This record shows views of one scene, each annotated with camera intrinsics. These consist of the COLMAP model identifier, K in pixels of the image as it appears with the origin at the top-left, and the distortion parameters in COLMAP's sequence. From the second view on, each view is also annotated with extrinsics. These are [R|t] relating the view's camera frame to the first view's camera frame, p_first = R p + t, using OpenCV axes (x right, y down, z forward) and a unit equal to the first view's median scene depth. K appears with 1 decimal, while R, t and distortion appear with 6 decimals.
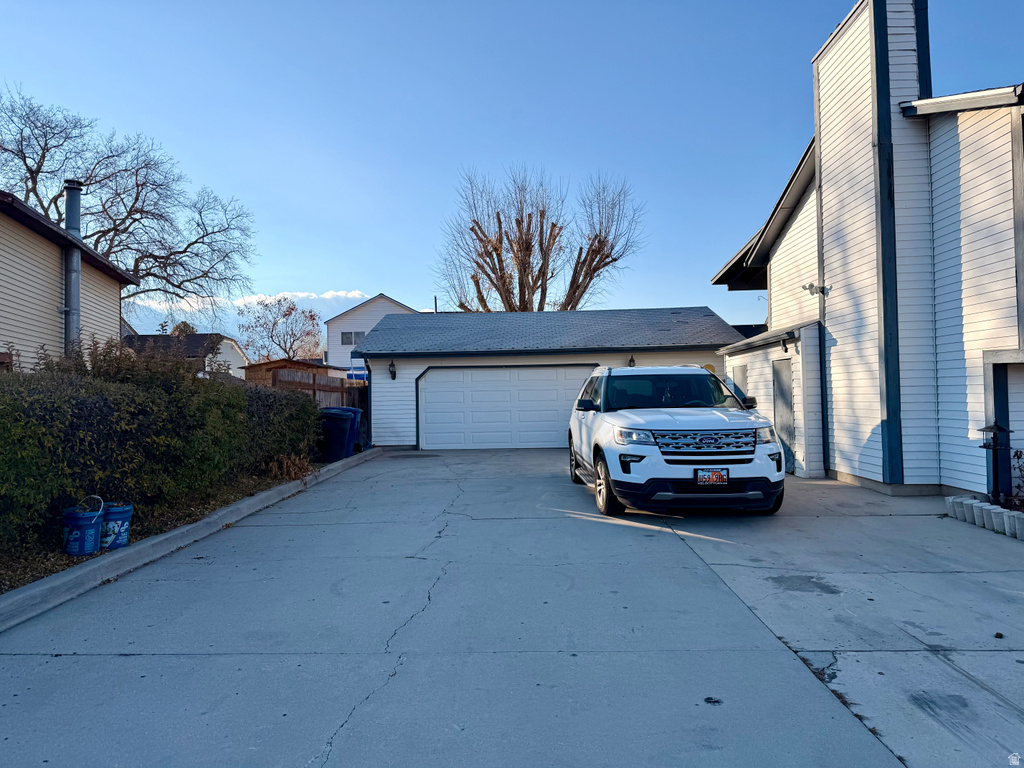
lens RADIAL K [[719.9, 0, 510.3], [0, 719.9, 375.9], [0, 0, 1]] dist [0.058211, -0.059893]
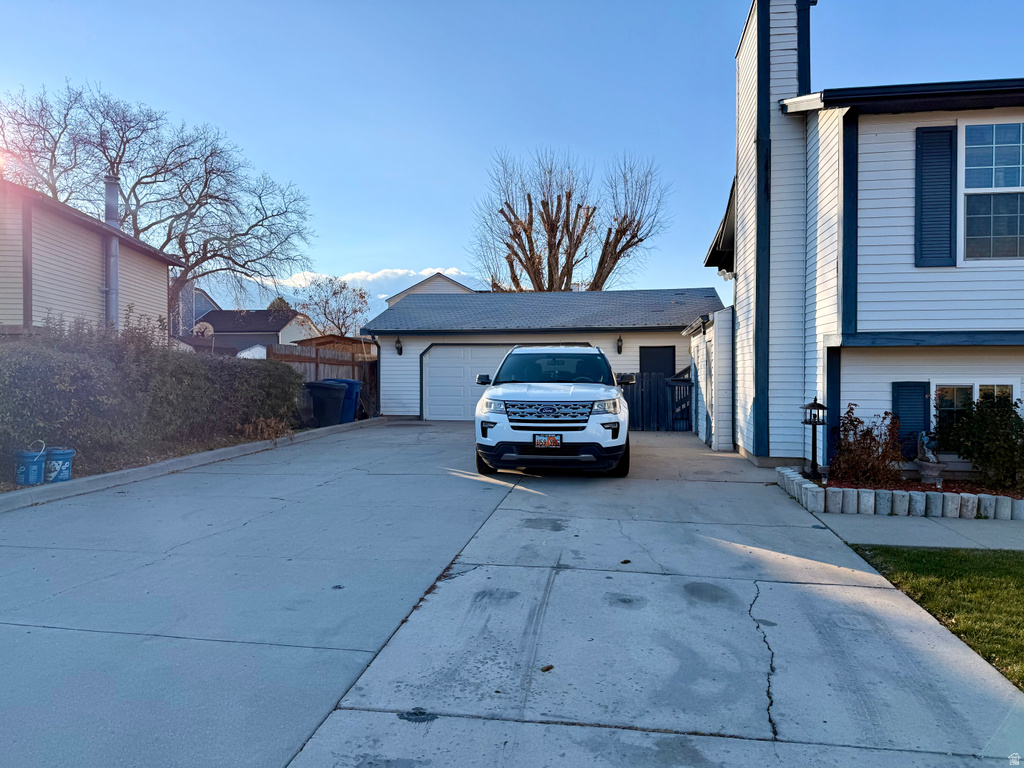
lens RADIAL K [[719.9, 0, 517.3], [0, 719.9, 384.0], [0, 0, 1]] dist [0.058211, -0.059893]
pose [[0.992666, 0.019514, -0.119301, 0.176162], [-0.014400, 0.998946, 0.043581, -0.001050], [0.120026, -0.041543, 0.991901, -0.071200]]
